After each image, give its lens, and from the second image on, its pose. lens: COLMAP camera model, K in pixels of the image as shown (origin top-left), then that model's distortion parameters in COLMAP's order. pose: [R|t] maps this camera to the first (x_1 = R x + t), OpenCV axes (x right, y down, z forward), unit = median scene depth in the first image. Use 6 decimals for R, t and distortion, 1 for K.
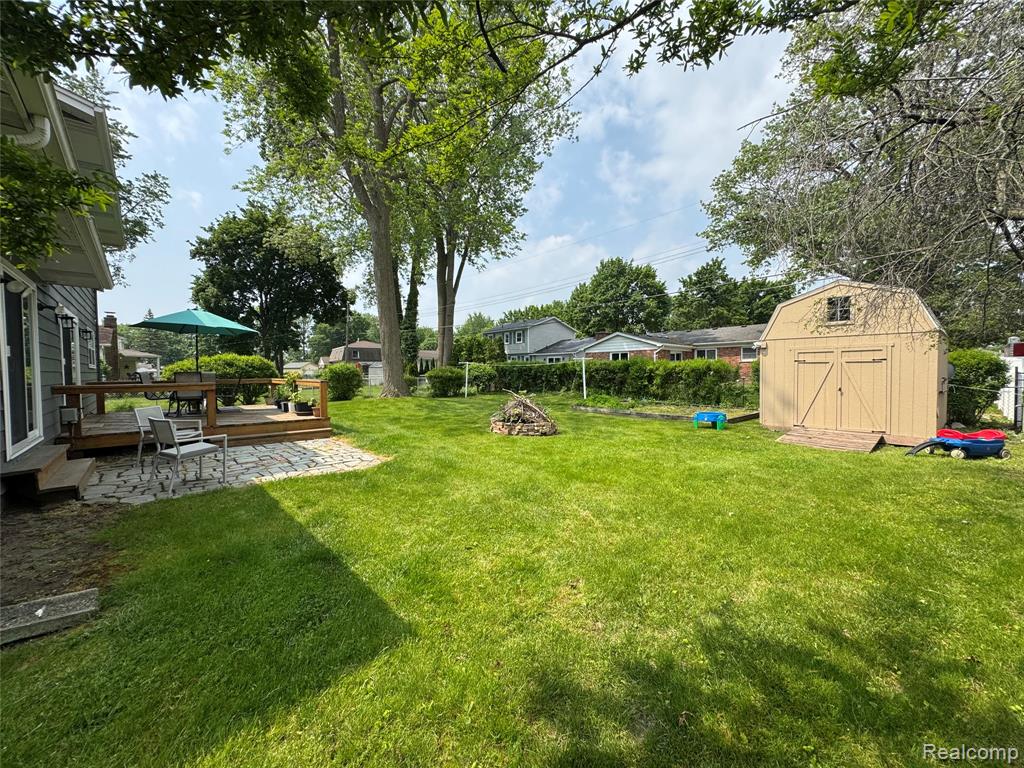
lens RADIAL K [[407.6, 0, 515.3], [0, 407.6, 391.7], [0, 0, 1]] dist [-0.003946, 0.000897]
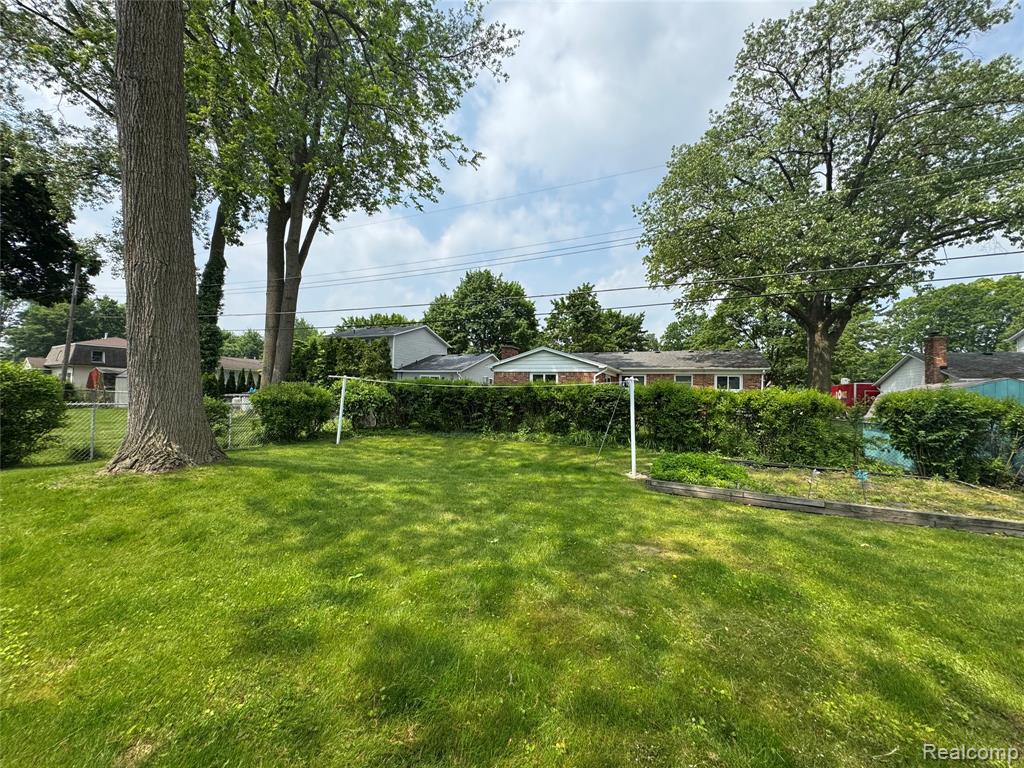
lens RADIAL K [[407.6, 0, 515.6], [0, 407.6, 390.8], [0, 0, 1]] dist [-0.003946, 0.000897]
pose [[0.913937, 0.034942, 0.404349, -0.074214], [-0.012882, 0.998282, -0.057152, -0.014920], [-0.405651, 0.047024, 0.912817, 0.247995]]
